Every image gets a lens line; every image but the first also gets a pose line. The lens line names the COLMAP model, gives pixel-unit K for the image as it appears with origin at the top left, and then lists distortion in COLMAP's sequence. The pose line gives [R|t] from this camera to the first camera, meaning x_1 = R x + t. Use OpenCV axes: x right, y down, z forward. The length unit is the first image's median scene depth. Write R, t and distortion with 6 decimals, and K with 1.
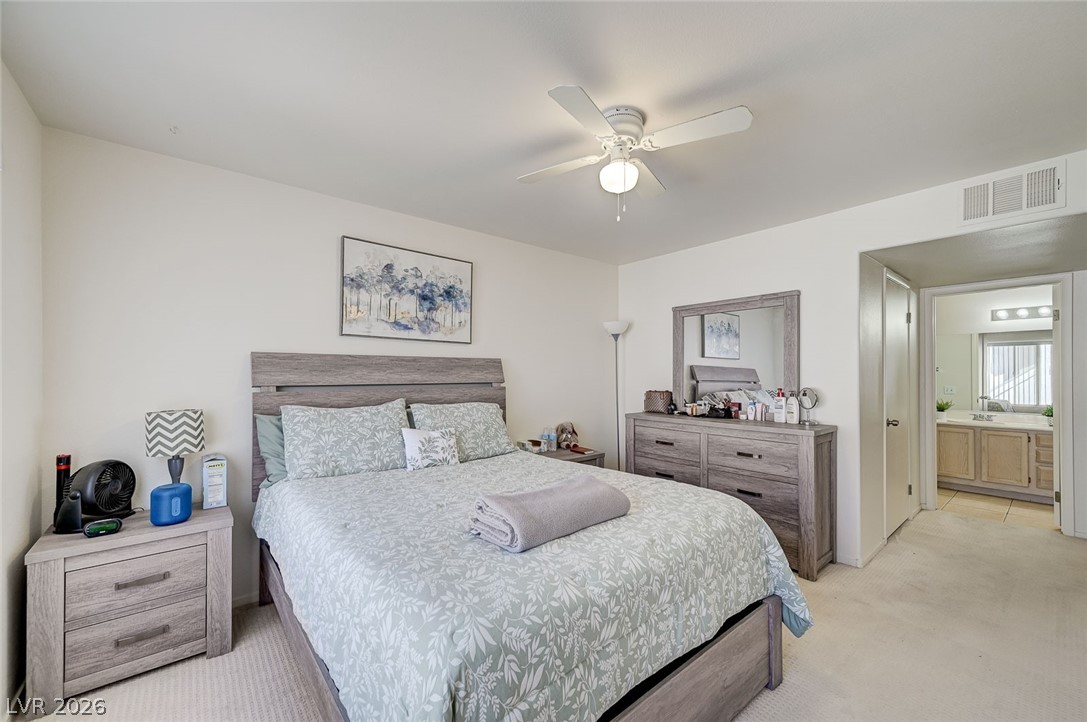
lens RADIAL K [[428.7, 0, 549.3], [0, 428.7, 370.1], [0, 0, 1]] dist [0.015931, 0.000035]
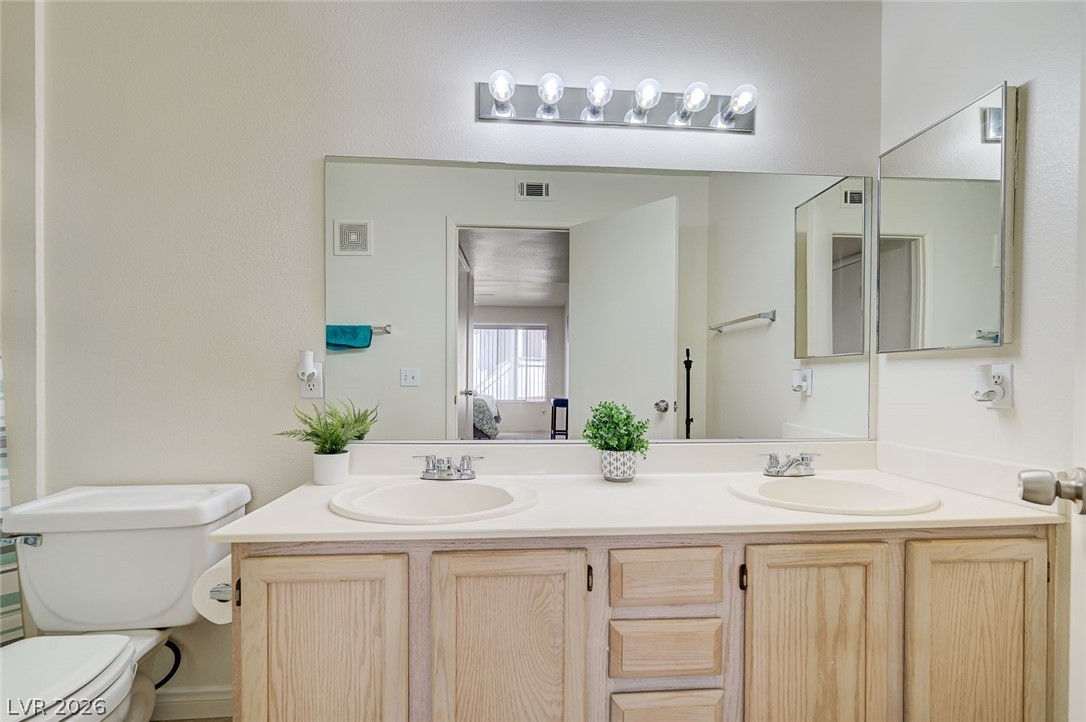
lens RADIAL K [[463.1, 0, 545.4], [0, 463.1, 376.8], [0, 0, 1]] dist [-0.012644, -0.000027]
pose [[0.594450, 0.000364, 0.804133, 0.458993], [-0.010262, 0.999922, 0.007134, 0.029606], [-0.804067, -0.012493, 0.594407, 0.448934]]
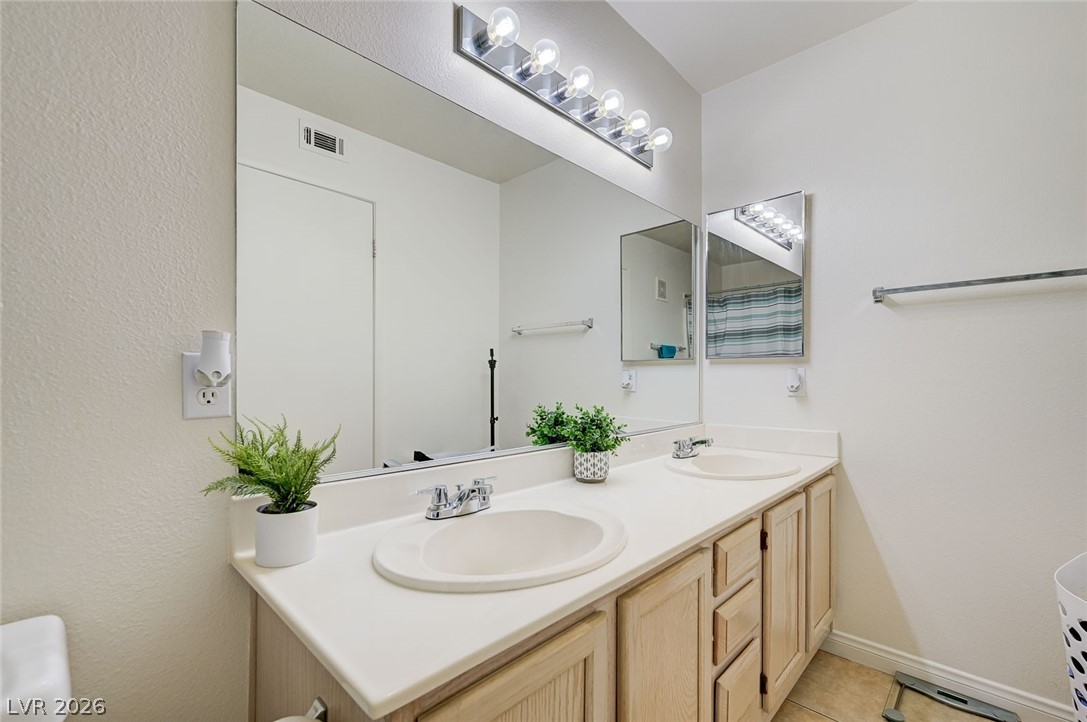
lens RADIAL K [[463.5, 0, 545.9], [0, 463.5, 376.9], [0, 0, 1]] dist [-0.012644, -0.000027]
pose [[-0.097241, -0.002073, 0.995259, 0.445764], [-0.010287, 0.999947, 0.001078, 0.030502], [-0.995208, -0.010133, -0.097257, 0.561181]]
